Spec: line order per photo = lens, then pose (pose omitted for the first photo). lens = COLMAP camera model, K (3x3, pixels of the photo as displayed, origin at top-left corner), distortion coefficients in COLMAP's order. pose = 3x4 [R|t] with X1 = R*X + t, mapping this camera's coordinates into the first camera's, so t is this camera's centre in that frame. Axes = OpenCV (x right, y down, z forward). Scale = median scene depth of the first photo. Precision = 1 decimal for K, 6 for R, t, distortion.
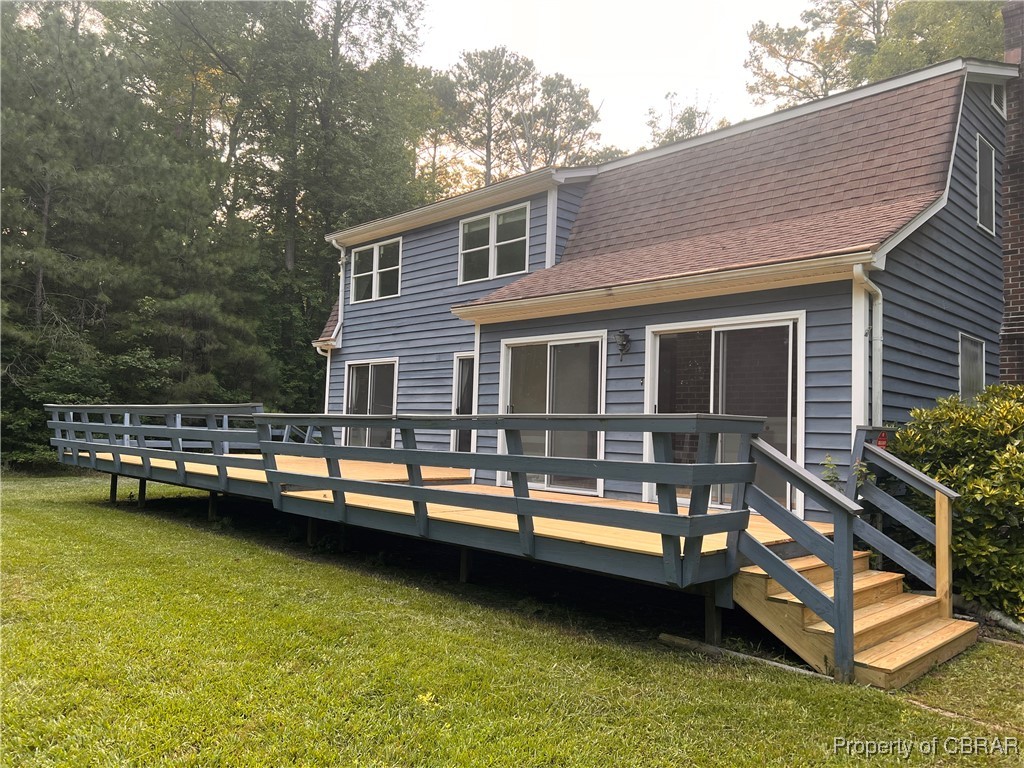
lens RADIAL K [[775.4, 0, 514.4], [0, 775.4, 387.7], [0, 0, 1]] dist [0.049924, -0.035271]
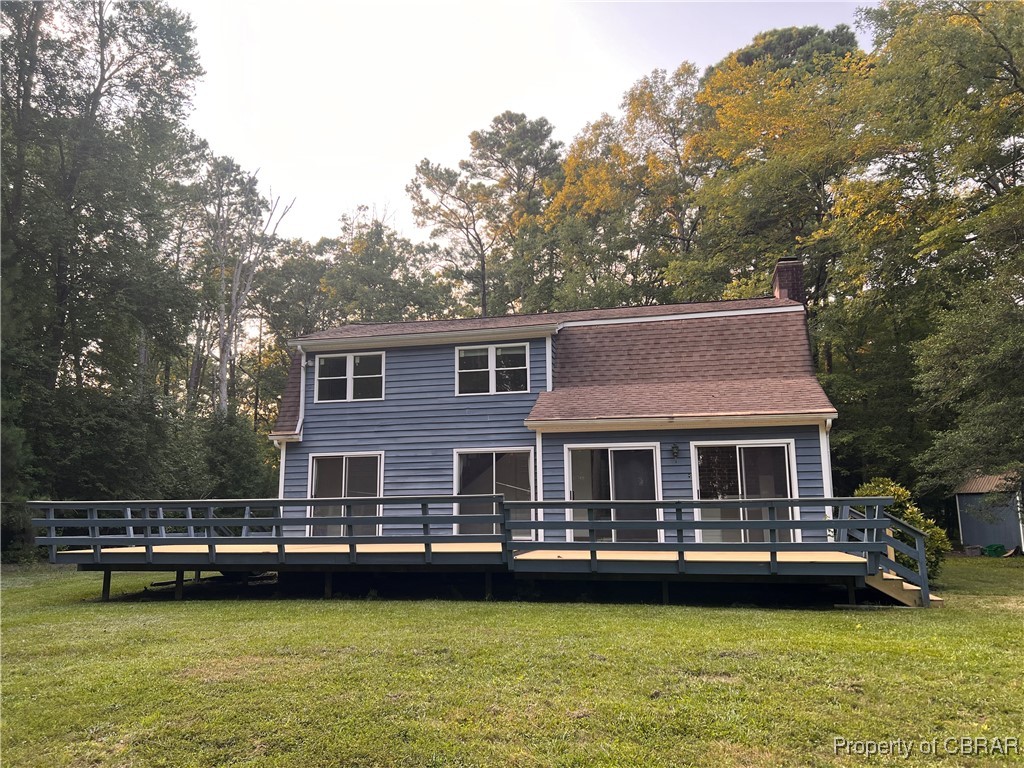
lens RADIAL K [[775.4, 0, 518.3], [0, 775.4, 383.5], [0, 0, 1]] dist [0.049924, -0.035271]
pose [[0.837272, 0.052542, 0.544256, -0.690862], [0.002872, 0.994936, -0.100469, -0.024380], [-0.546779, 0.085683, 0.832881, -0.130171]]
